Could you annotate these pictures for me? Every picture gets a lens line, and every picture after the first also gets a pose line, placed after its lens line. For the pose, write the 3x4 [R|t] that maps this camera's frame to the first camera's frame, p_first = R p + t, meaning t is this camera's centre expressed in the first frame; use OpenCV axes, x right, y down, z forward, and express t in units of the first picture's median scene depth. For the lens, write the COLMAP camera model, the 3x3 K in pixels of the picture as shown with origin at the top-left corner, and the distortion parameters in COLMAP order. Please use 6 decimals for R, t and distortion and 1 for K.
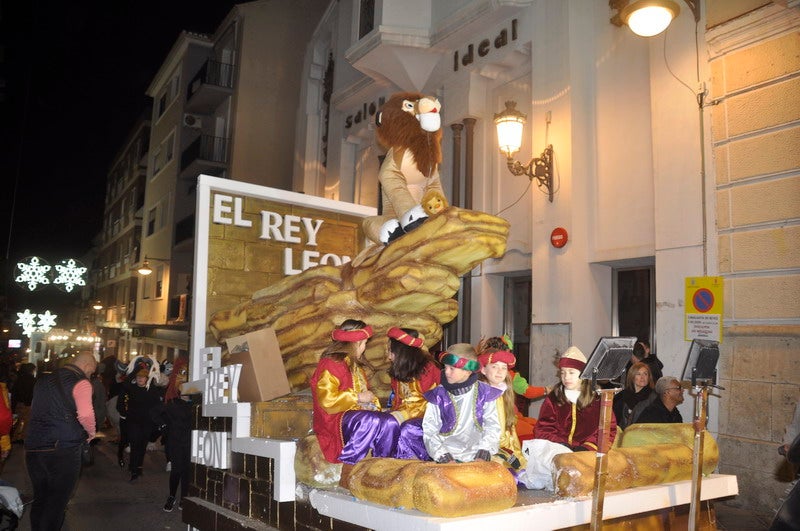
lens RADIAL K [[630.7, 0, 400.0], [0, 630.7, 265.5], [0, 0, 1]] dist [-0.177877, 0.166507]
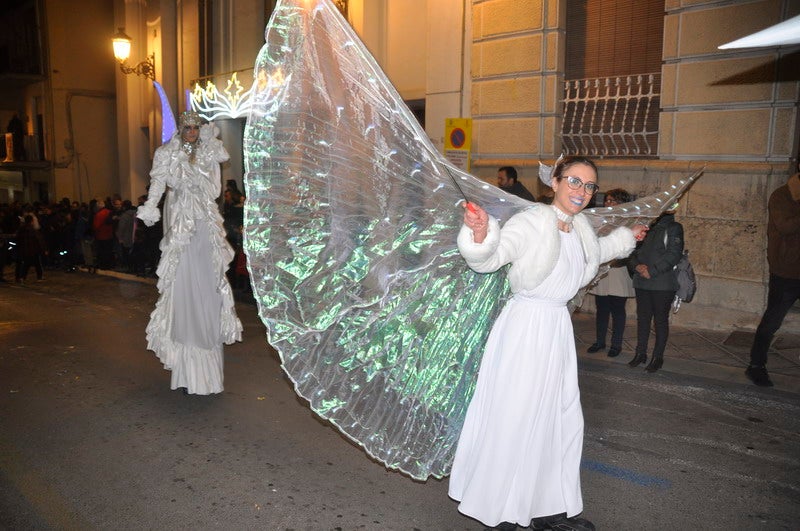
lens RADIAL K [[634.2, 0, 397.0], [0, 634.2, 264.3], [0, 0, 1]] dist [-0.182259, 0.180482]
pose [[0.977145, -0.055873, 0.205100, 0.051649], [-0.001371, 0.963164, 0.268912, -0.016784], [-0.212570, -0.263047, 0.941074, -0.094746]]
